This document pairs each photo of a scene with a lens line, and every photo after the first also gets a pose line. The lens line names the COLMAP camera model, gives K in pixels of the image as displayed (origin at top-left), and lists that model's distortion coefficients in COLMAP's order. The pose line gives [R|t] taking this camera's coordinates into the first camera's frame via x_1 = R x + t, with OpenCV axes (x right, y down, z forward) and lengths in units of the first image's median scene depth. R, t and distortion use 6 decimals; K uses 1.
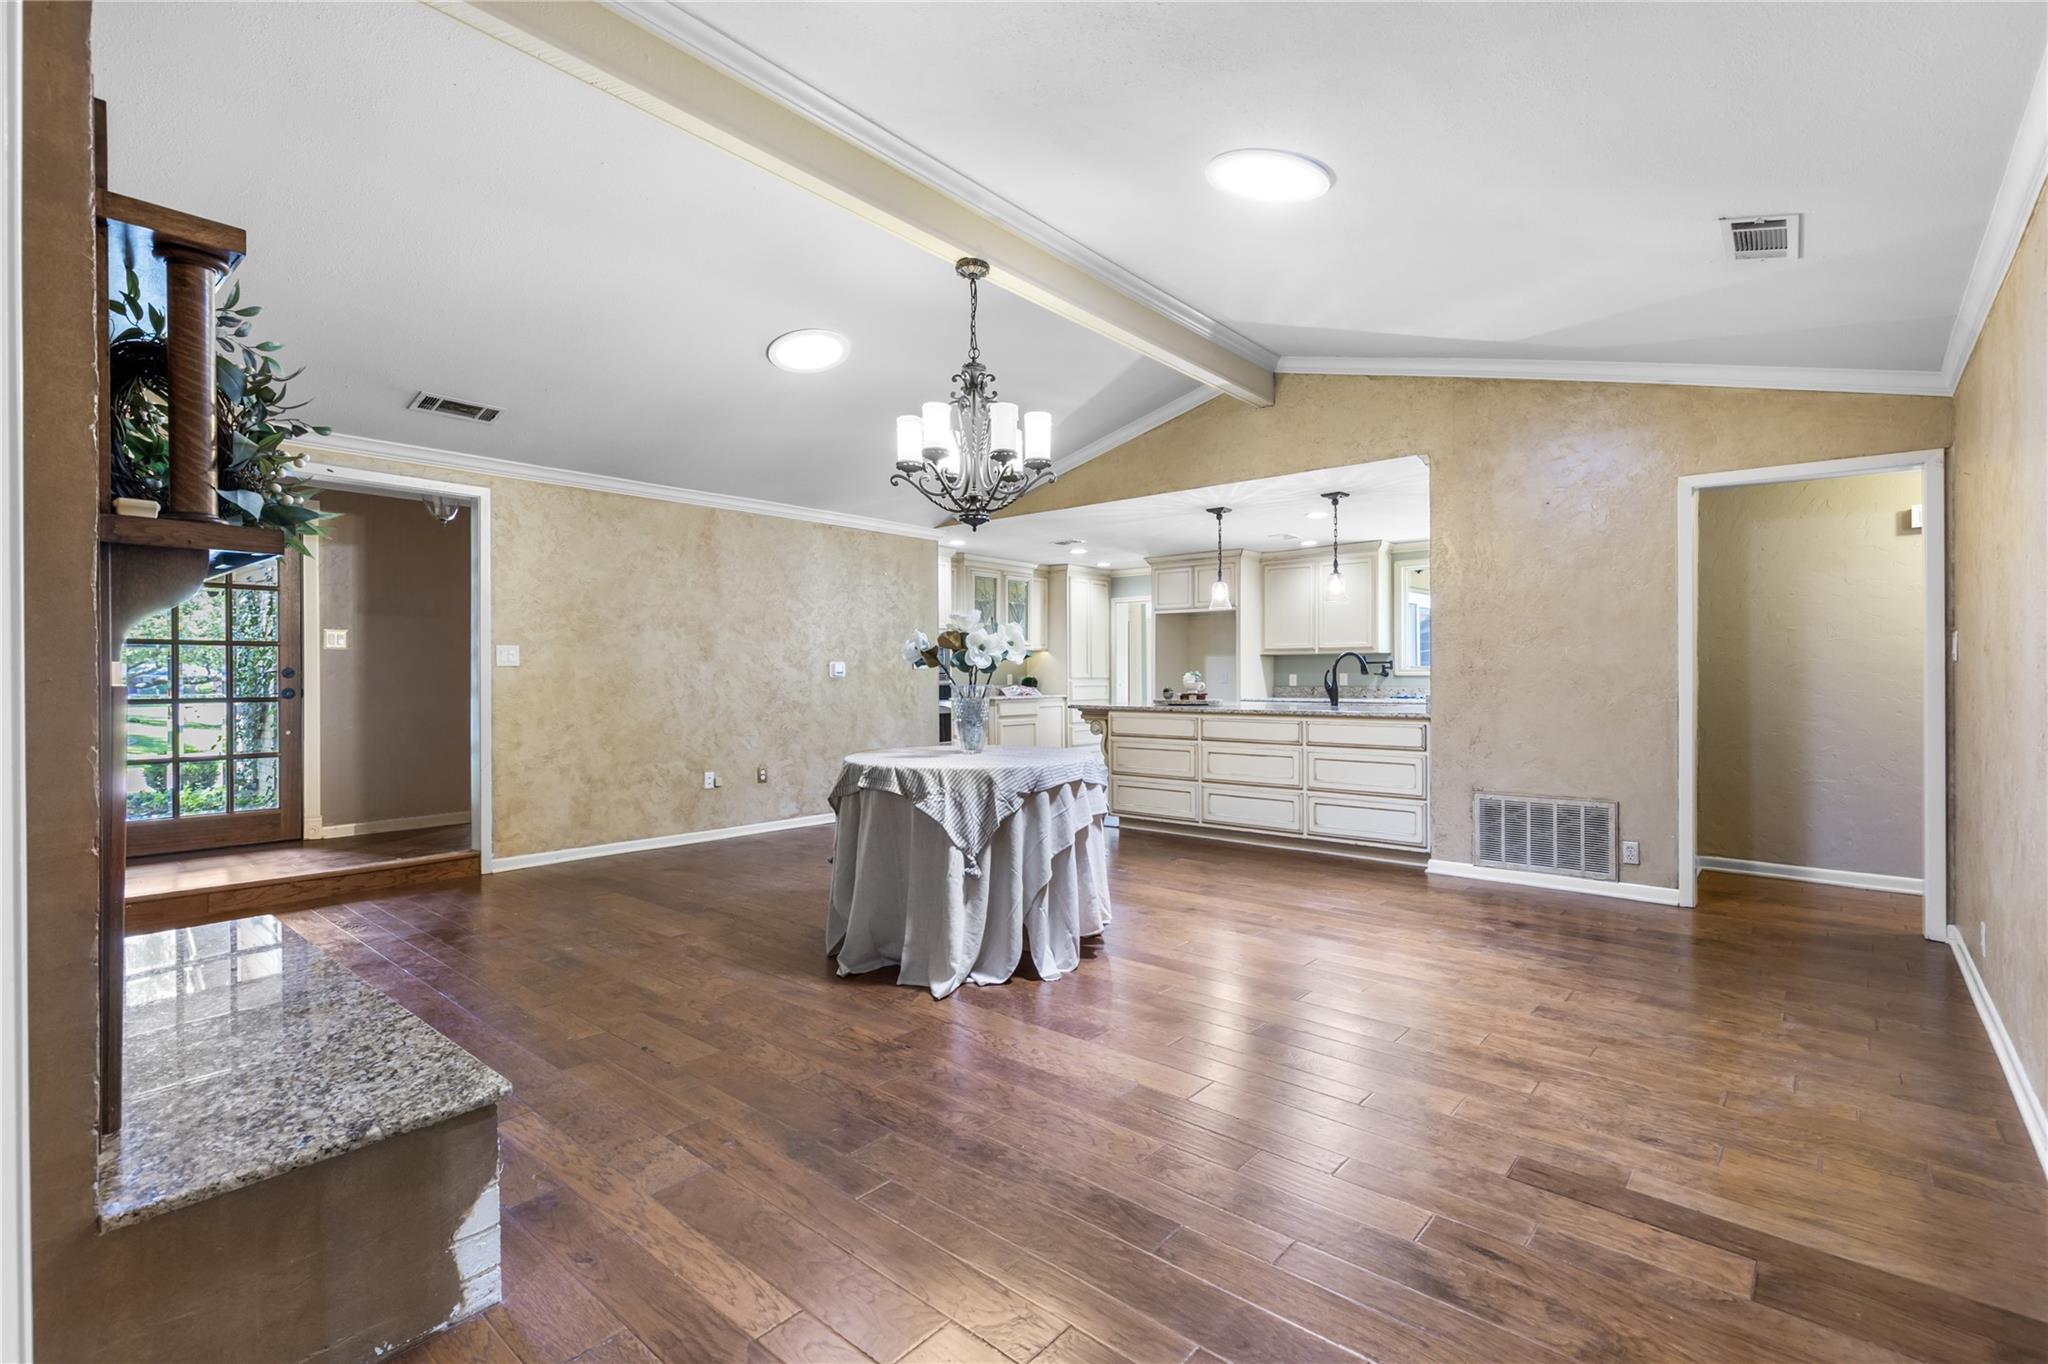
lens RADIAL K [[942.6, 0, 1025.0], [0, 942.6, 673.0], [0, 0, 1]] dist [0.005252, 0.000653]
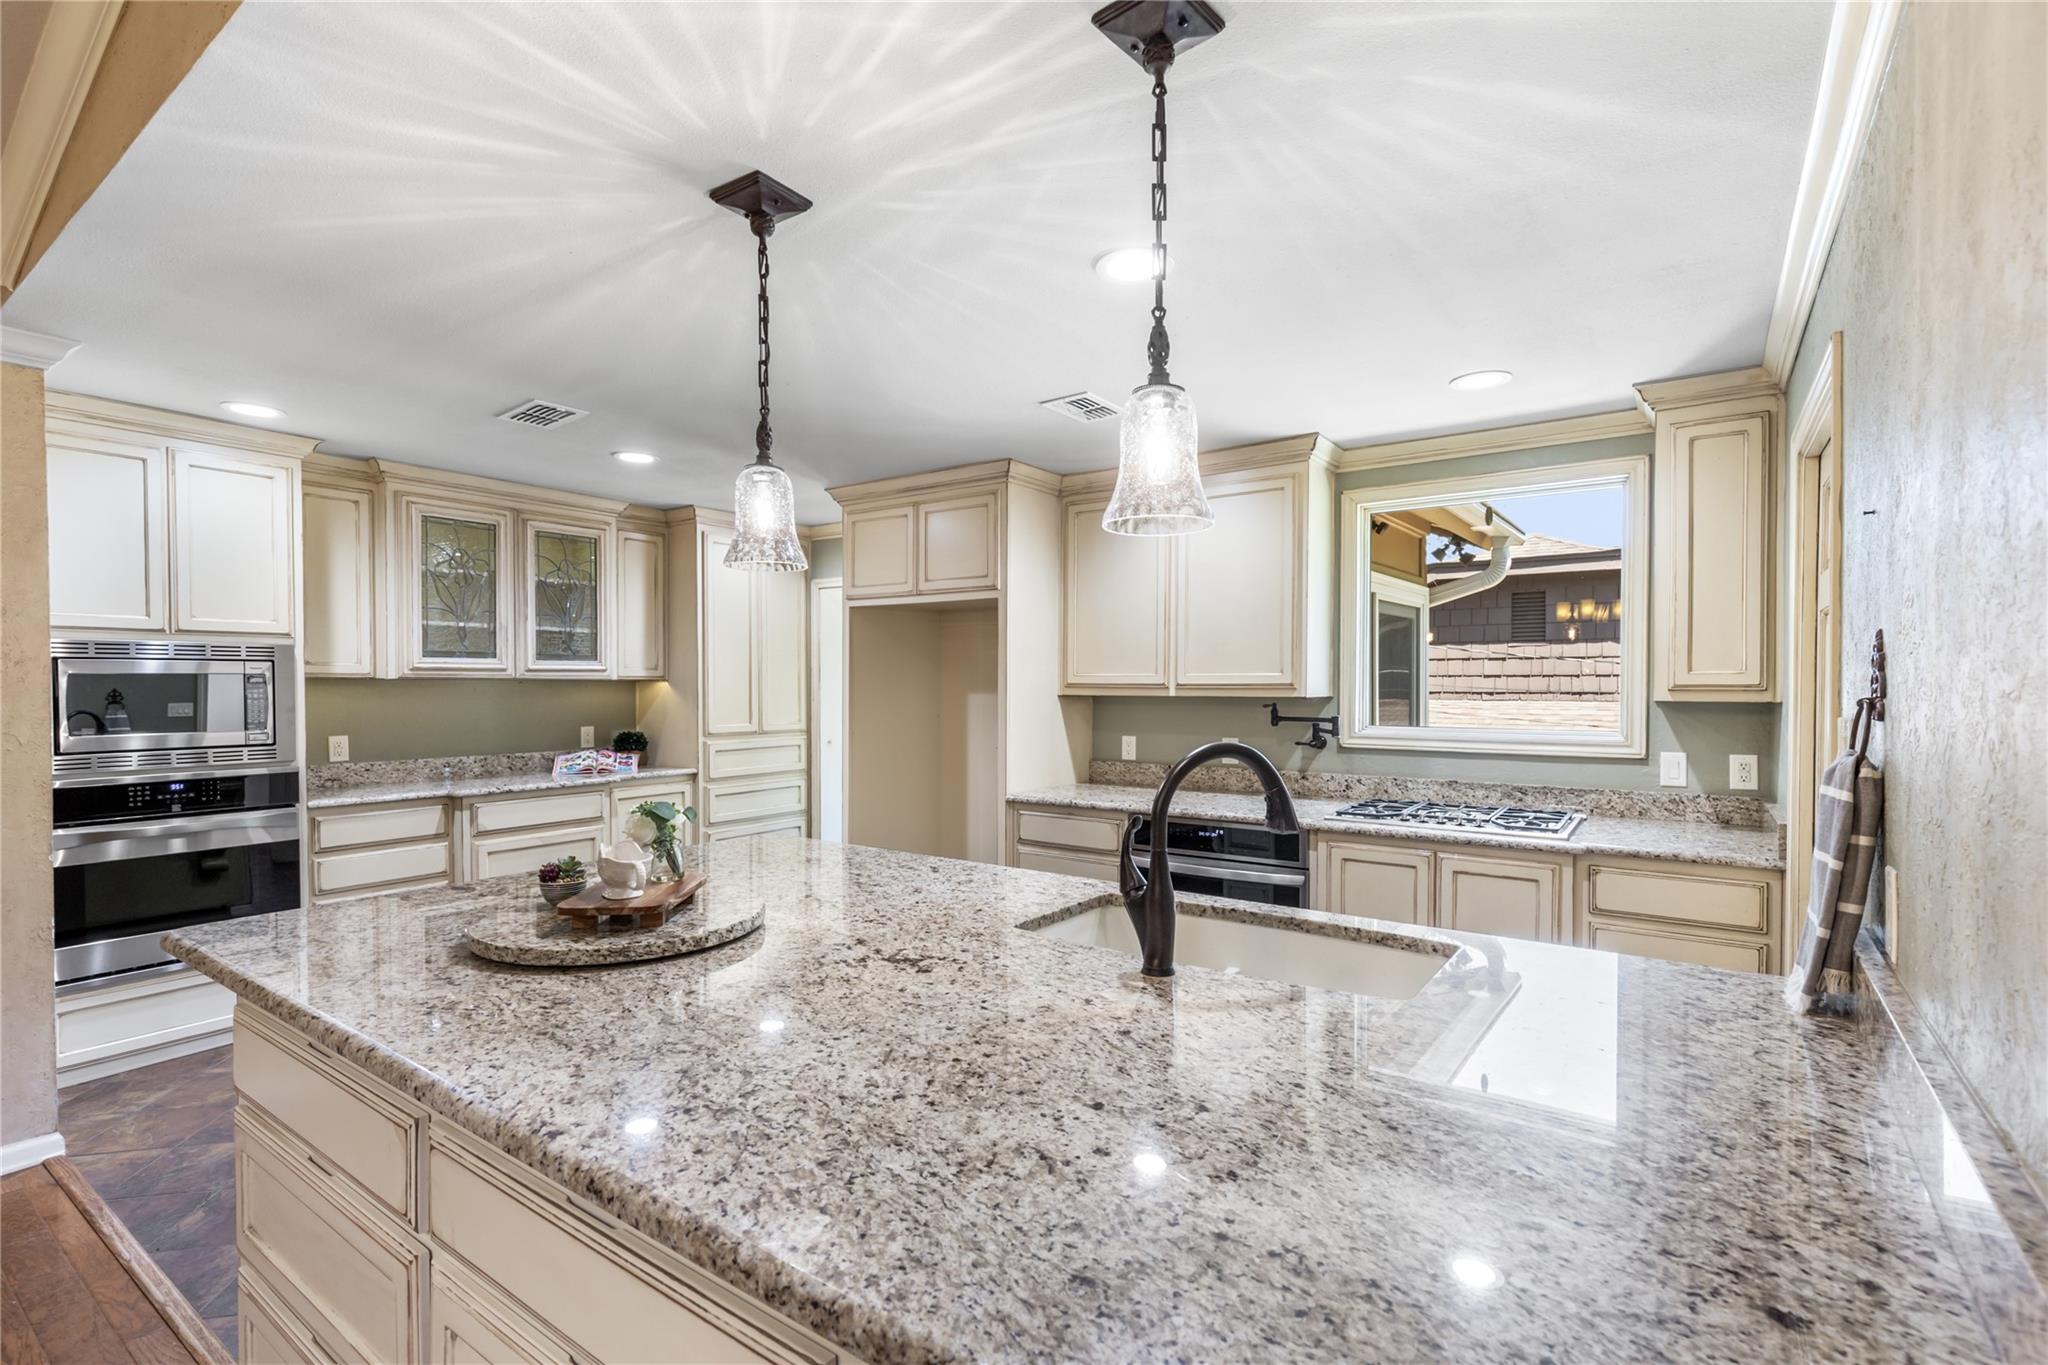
lens RADIAL K [[942.6, 0, 1030.3], [0, 942.6, 689.2], [0, 0, 1]] dist [0.005252, 0.000653]
pose [[0.995309, 0.002143, 0.096721, 0.190316], [-0.002764, 0.999976, 0.006290, -0.025383], [-0.096705, -0.006528, 0.995292, 0.536161]]
